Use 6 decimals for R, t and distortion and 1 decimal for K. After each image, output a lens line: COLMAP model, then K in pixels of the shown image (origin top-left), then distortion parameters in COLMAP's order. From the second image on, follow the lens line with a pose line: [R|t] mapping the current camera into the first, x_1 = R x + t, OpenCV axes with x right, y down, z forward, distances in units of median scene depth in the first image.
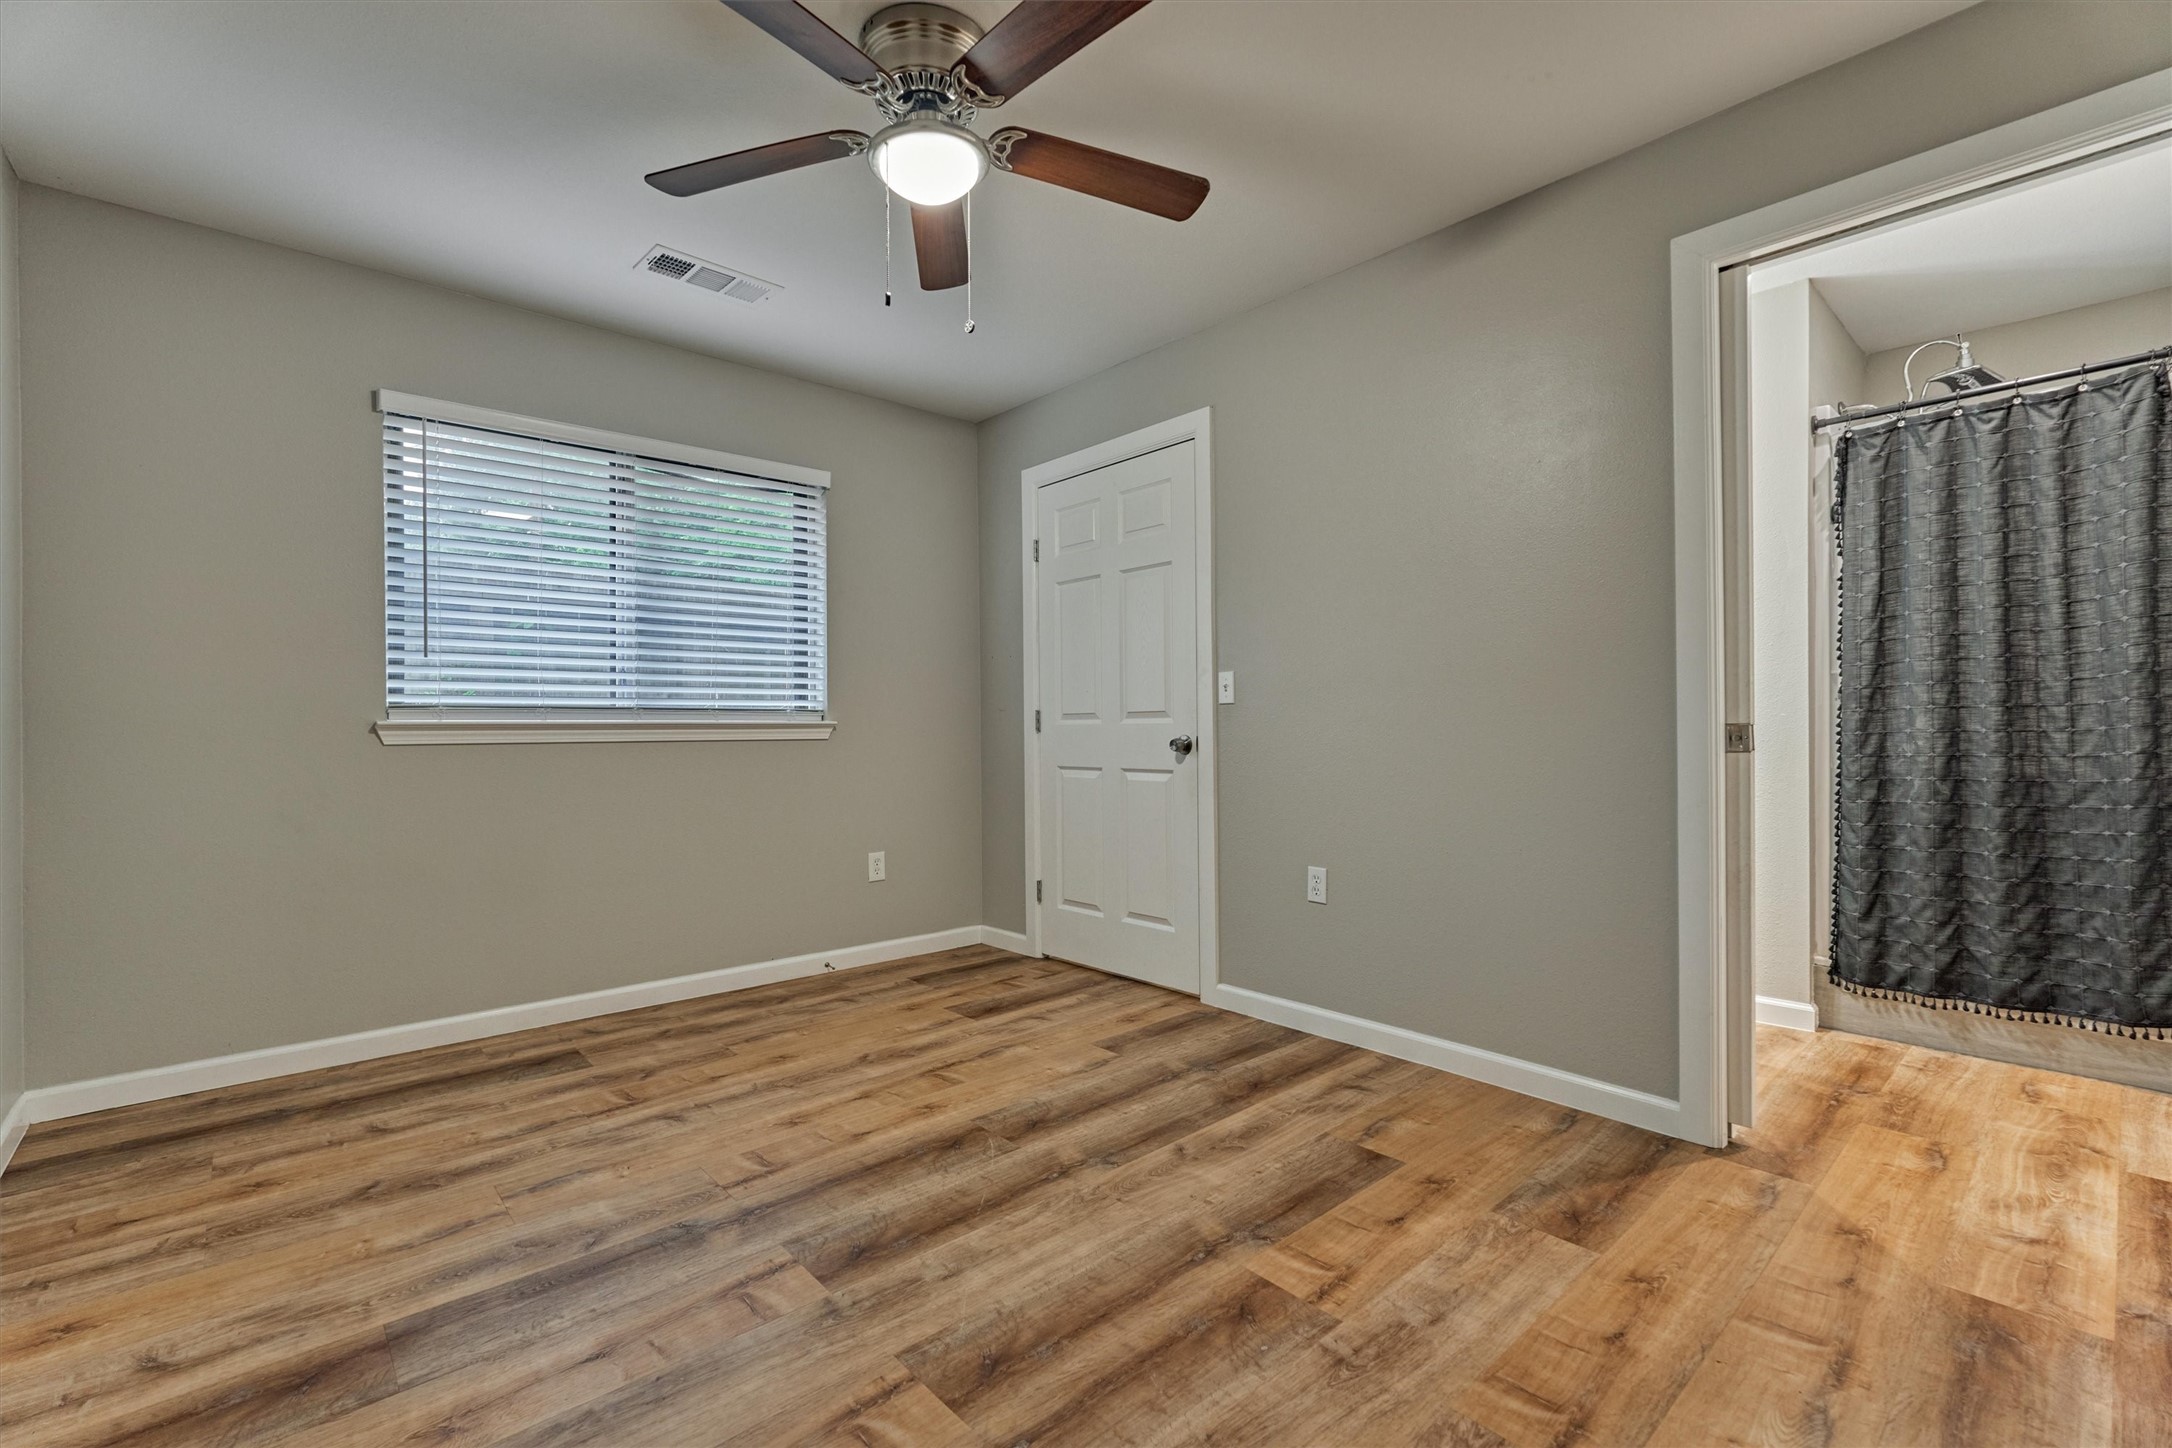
lens RADIAL K [[962.4, 0, 1076.3], [0, 962.4, 721.3], [0, 0, 1]] dist [-0.003715, -0.000116]
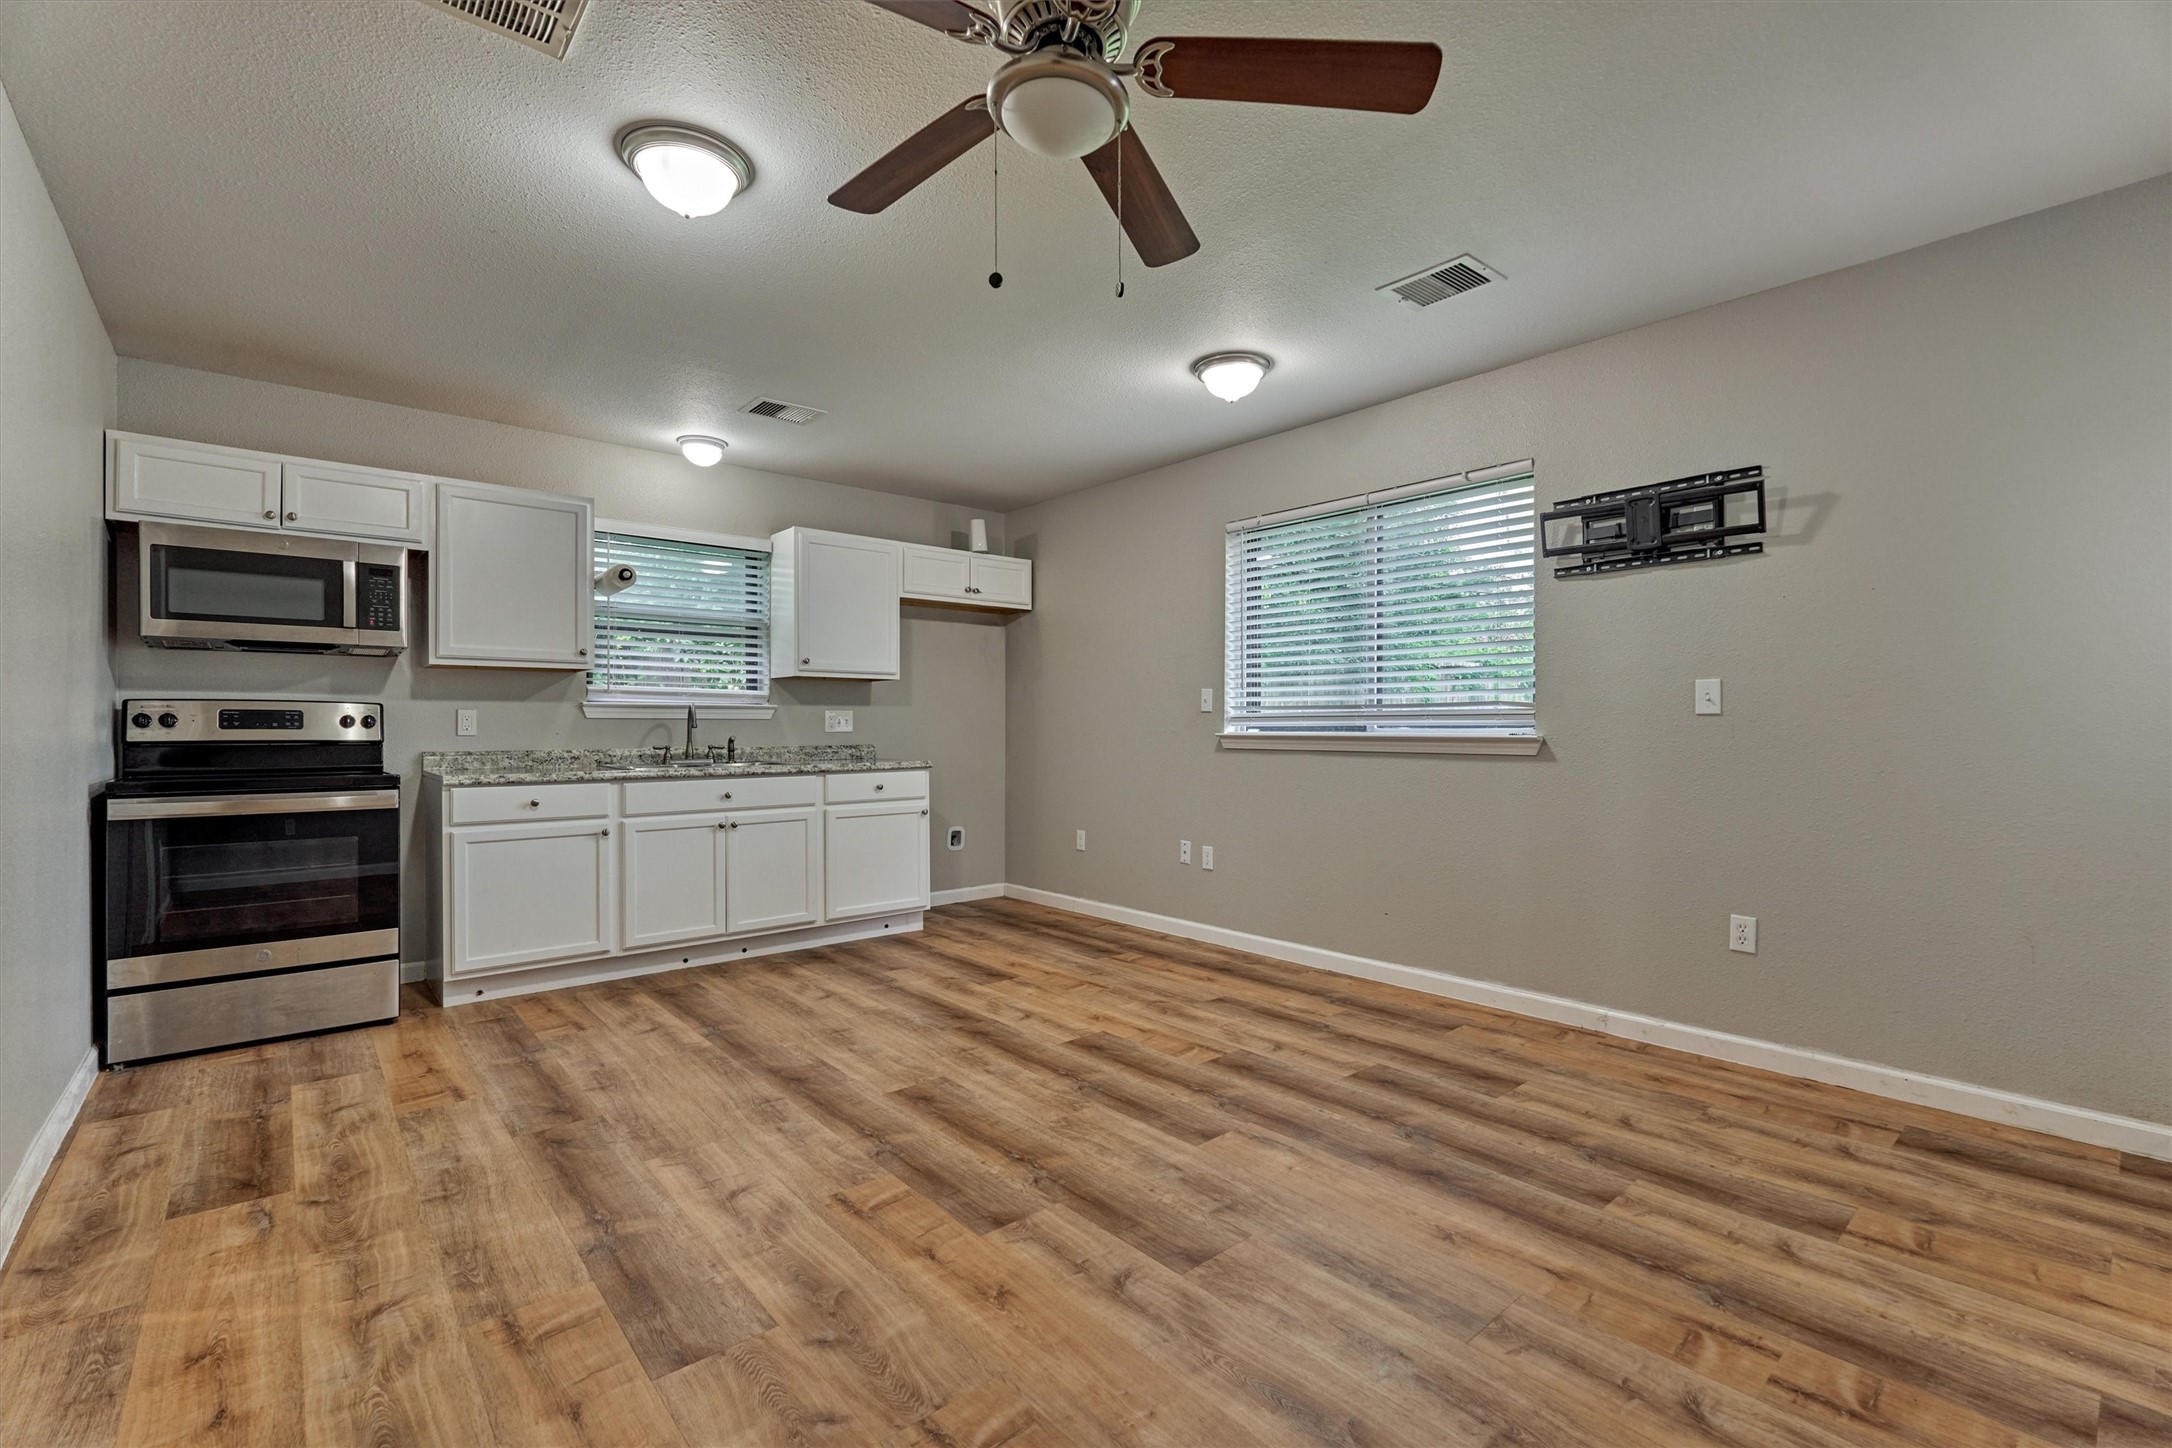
lens RADIAL K [[962.4, 0, 1076.3], [0, 962.4, 731.5], [0, 0, 1]] dist [-0.003715, -0.000116]
pose [[-0.042209, -0.000254, -0.999109, 1.802162], [-0.000093, 1.000000, -0.000250, -0.014919], [0.999109, 0.000082, -0.042209, 1.631615]]
